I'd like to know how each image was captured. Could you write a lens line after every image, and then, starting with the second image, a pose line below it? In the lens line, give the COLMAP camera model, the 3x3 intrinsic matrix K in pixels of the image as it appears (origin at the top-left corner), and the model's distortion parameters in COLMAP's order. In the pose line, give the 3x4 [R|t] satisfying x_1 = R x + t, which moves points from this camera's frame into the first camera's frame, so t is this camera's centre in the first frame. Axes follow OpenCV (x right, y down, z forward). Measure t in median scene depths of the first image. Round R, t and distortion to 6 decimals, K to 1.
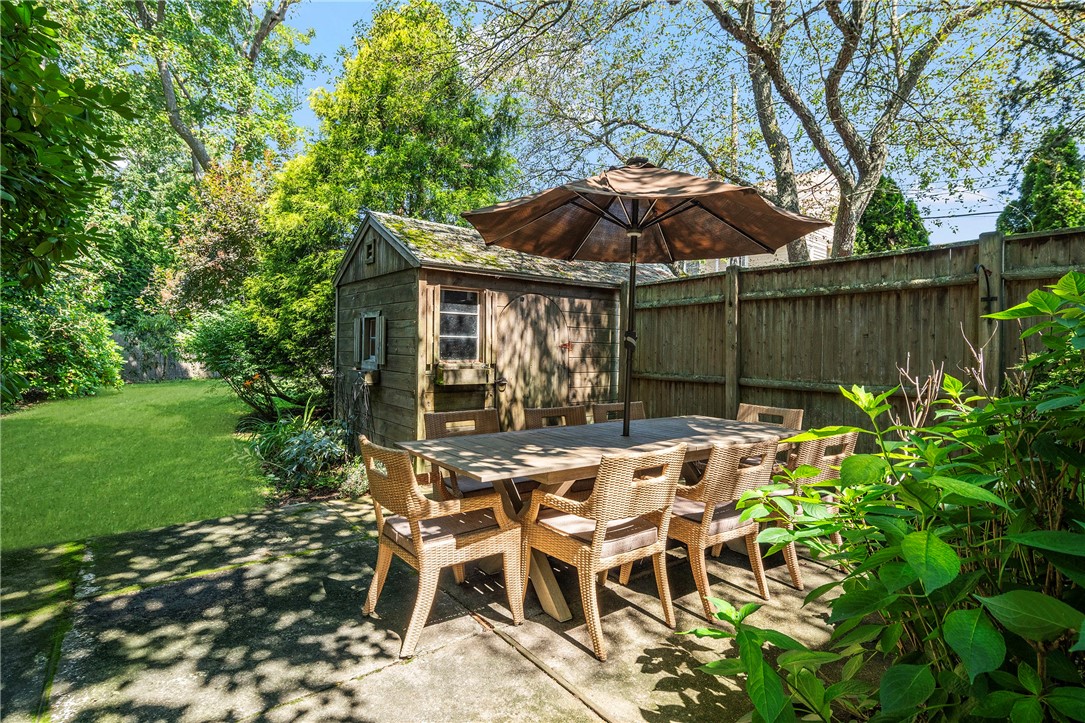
lens RADIAL K [[524.9, 0, 545.6], [0, 524.9, 354.8], [0, 0, 1]] dist [0.001043, -0.001294]
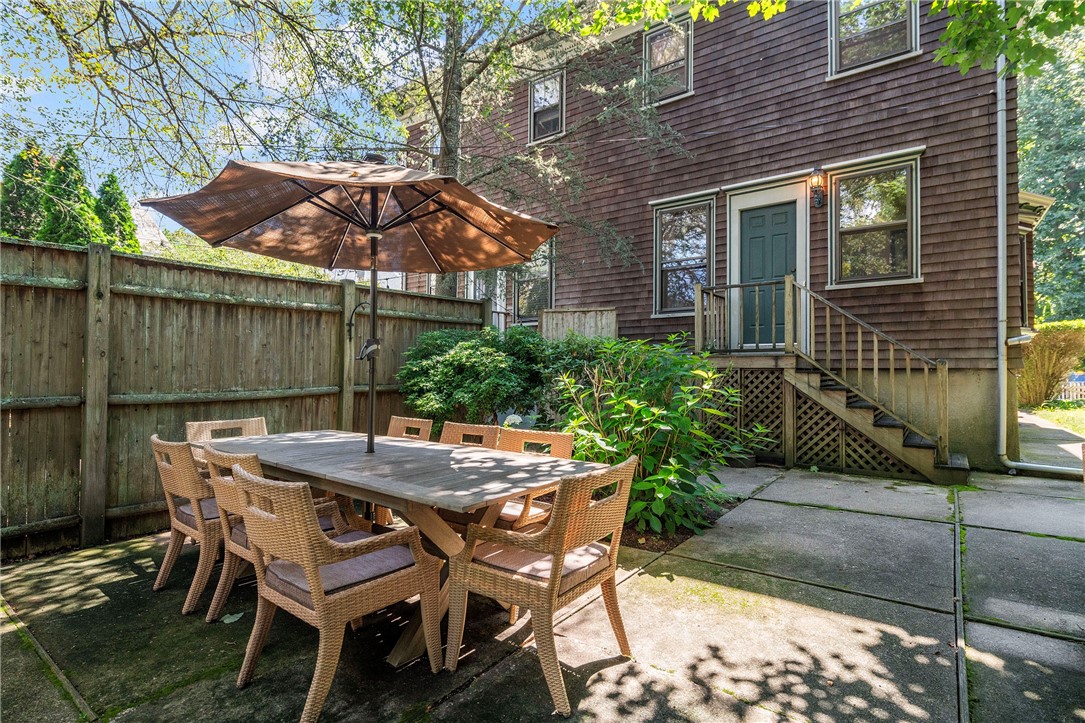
lens RADIAL K [[524.9, 0, 545.6], [0, 524.9, 354.8], [0, 0, 1]] dist [0.001043, -0.001294]
pose [[-0.242138, 0.009402, 0.970196, -0.603735], [0.006855, 0.999945, -0.007979, -0.004478], [-0.970218, 0.004719, -0.242189, 0.685259]]
